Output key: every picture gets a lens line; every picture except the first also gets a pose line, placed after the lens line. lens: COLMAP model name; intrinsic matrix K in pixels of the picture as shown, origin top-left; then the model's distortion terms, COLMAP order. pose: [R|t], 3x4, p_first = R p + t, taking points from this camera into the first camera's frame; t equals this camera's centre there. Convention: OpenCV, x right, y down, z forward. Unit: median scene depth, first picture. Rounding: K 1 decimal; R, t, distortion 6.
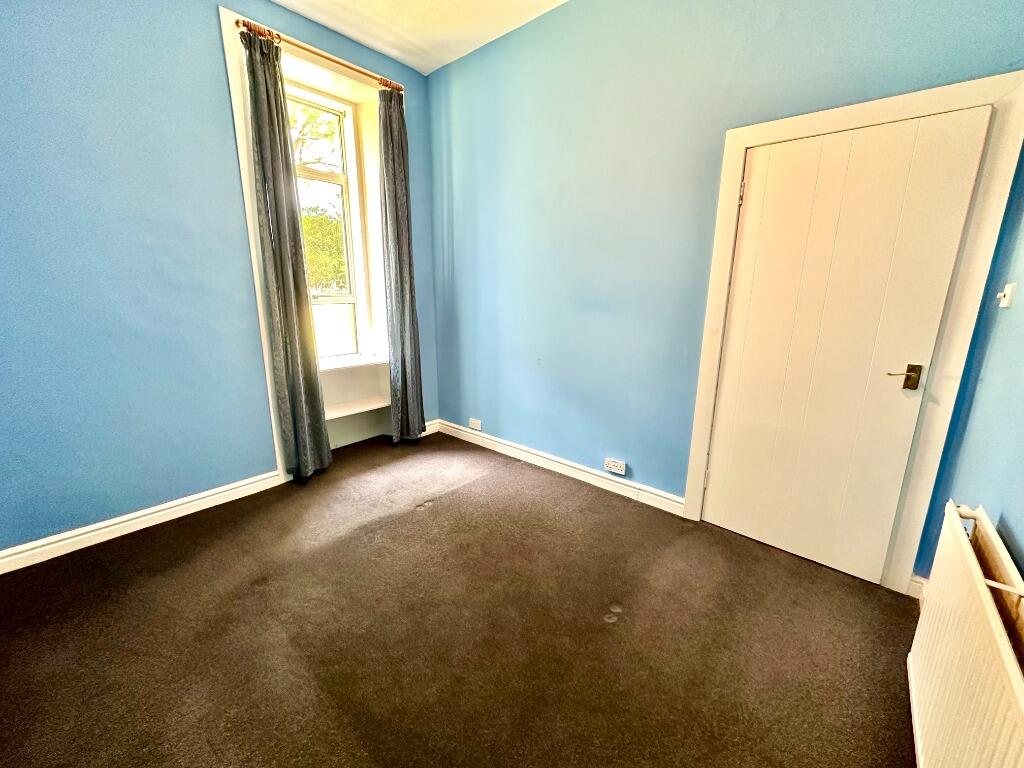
lens RADIAL K [[408.1, 0, 514.5], [0, 408.1, 381.4], [0, 0, 1]] dist [-0.001587, -0.000115]
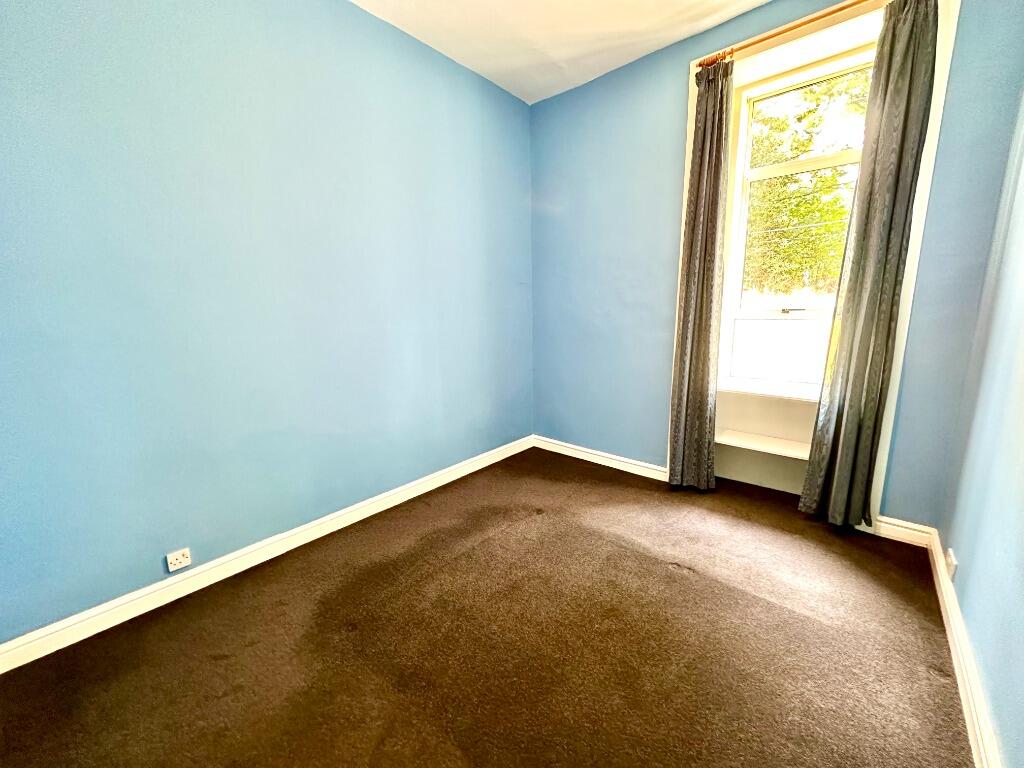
lens RADIAL K [[408.1, 0, 514.5], [0, 408.1, 381.4], [0, 0, 1]] dist [-0.001587, -0.000115]
pose [[-0.010496, 0.173328, -0.984808, 0.464234], [-0.201104, 0.964374, 0.171875, -0.113865], [0.979514, 0.199852, 0.024734, 0.527023]]
